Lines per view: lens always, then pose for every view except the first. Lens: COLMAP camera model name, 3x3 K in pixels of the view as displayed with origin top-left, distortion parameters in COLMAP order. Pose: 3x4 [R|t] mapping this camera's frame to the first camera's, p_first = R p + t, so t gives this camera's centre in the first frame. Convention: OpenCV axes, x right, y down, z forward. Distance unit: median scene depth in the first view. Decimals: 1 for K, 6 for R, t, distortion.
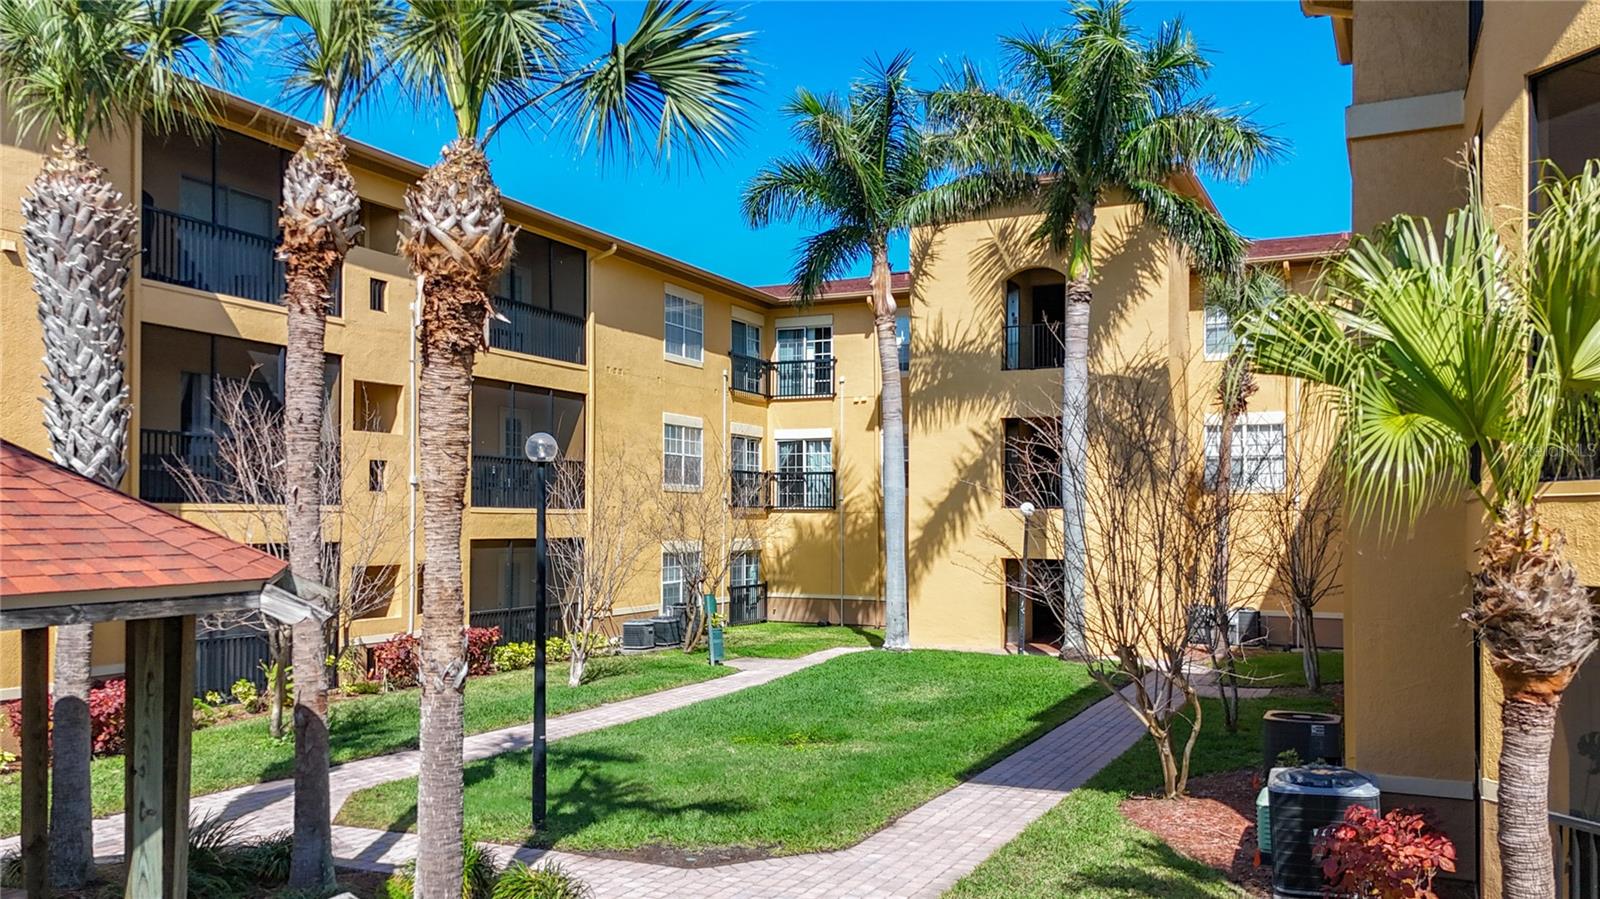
lens RADIAL K [[1165.4, 0, 808.4], [0, 1165.4, 442.3], [0, 0, 1]] dist [0.011376, -0.000642]
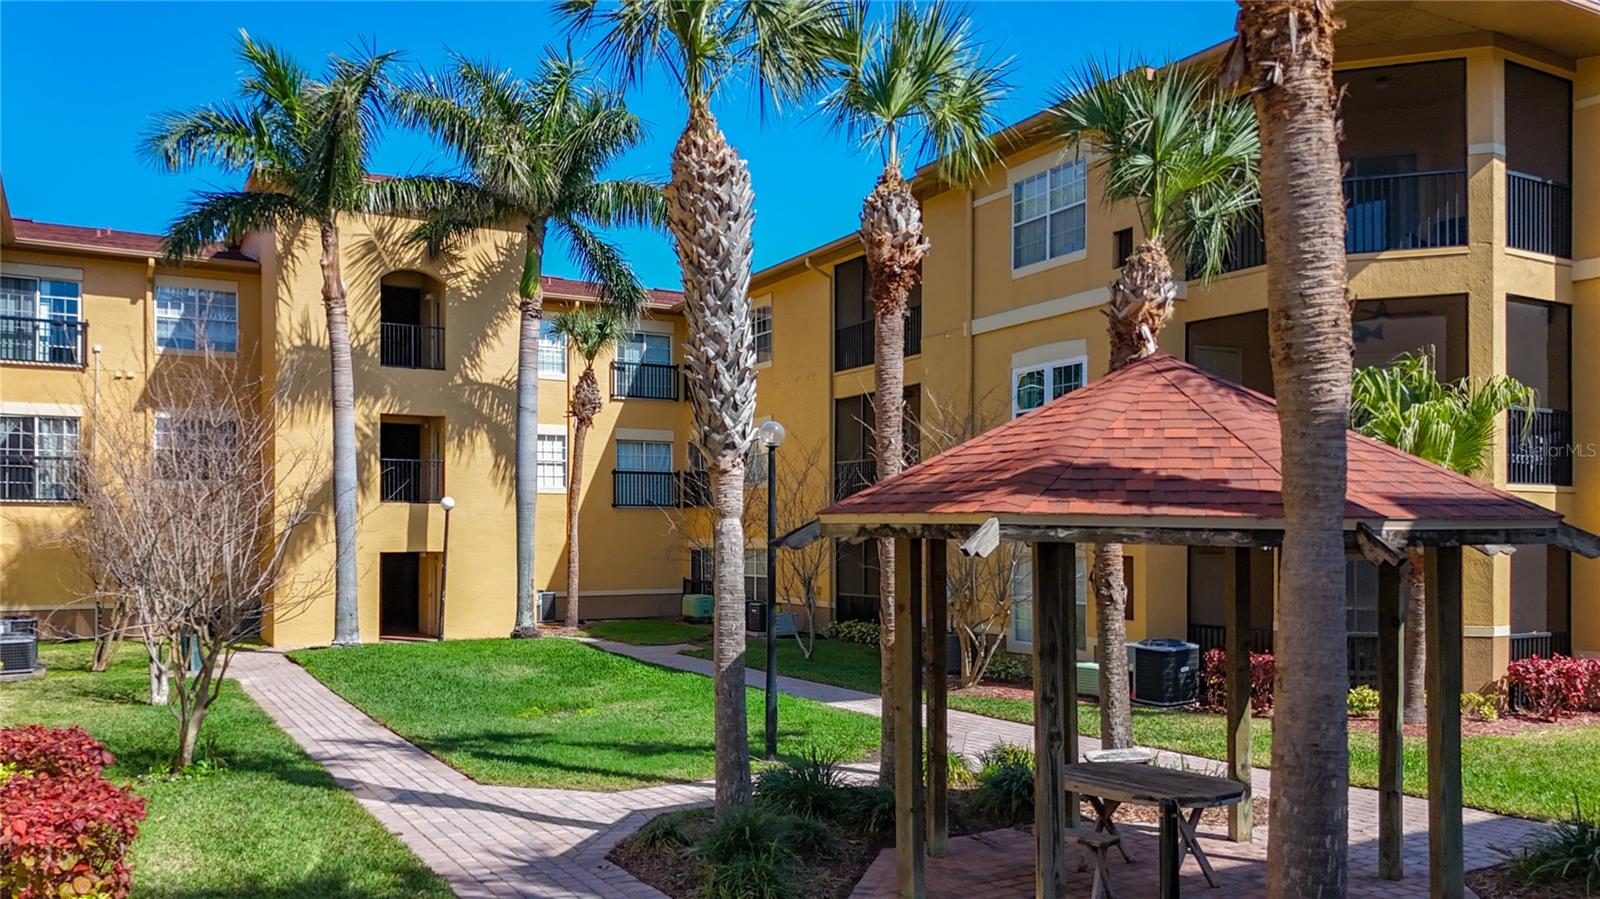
lens RADIAL K [[1205.1, 0, 800.0], [0, 1205.1, 449.5], [0, 0, 1]] dist [0.027120, -0.044763]
pose [[0.552693, 0.049790, 0.831896, -0.422050], [-0.053290, 0.998282, -0.024343, 0.013222], [-0.831679, -0.030877, 0.554397, 0.096300]]
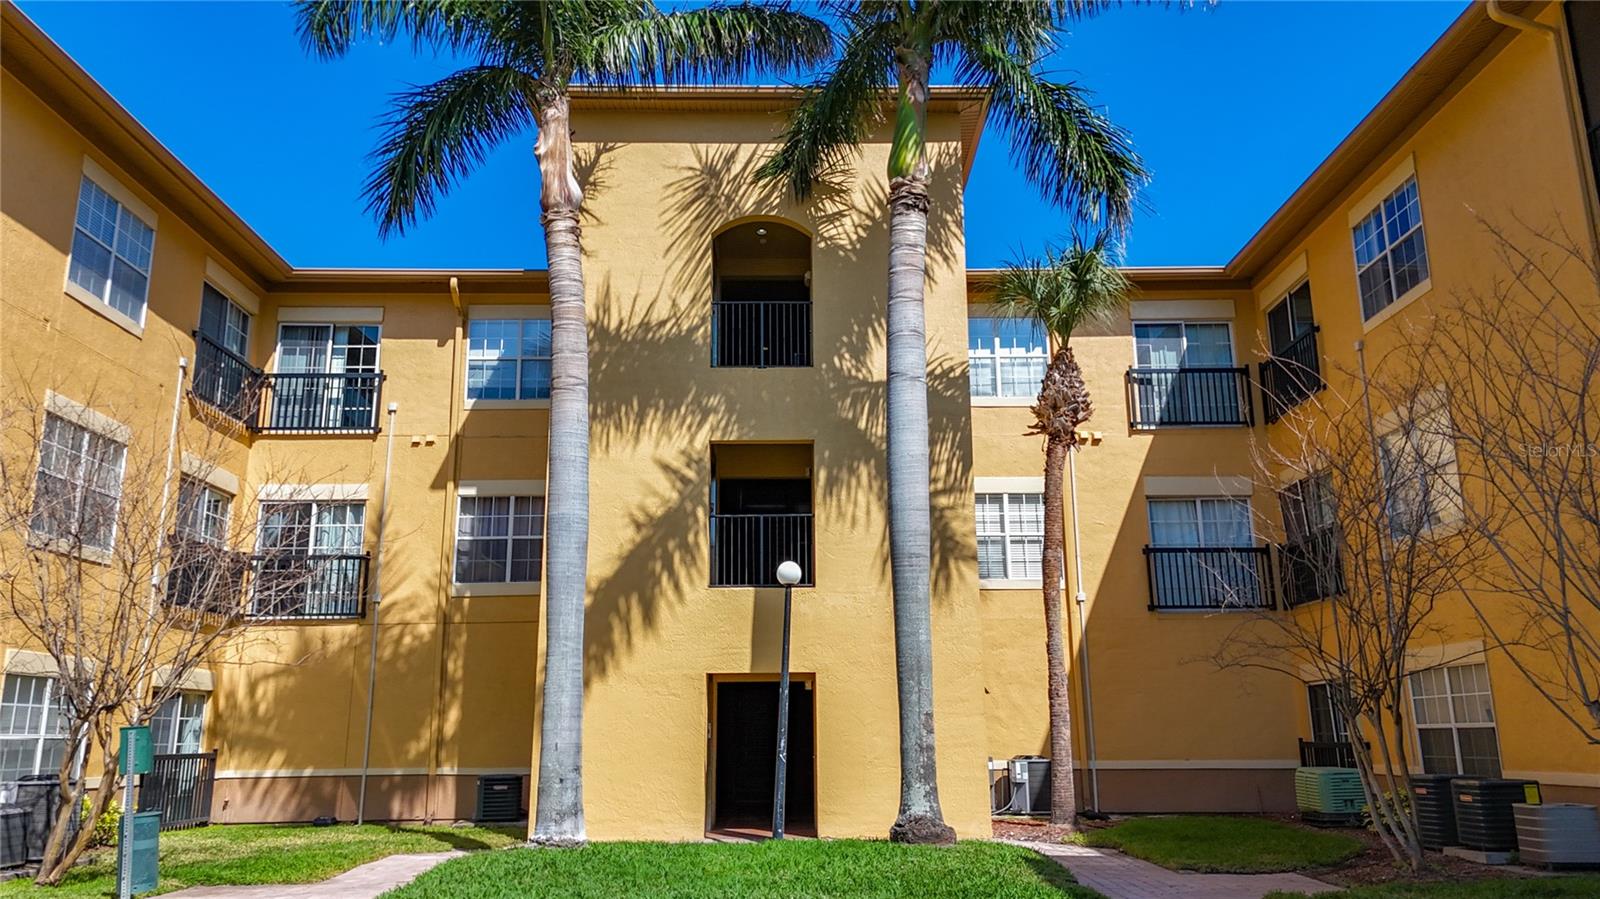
lens RADIAL K [[1165.4, 0, 808.4], [0, 1165.4, 442.3], [0, 0, 1]] dist [0.011376, -0.000642]
pose [[0.889305, 0.101874, 0.445823, -0.050066], [-0.020652, 0.982824, -0.183387, 0.074528], [-0.456848, 0.153880, 0.876134, 0.371502]]
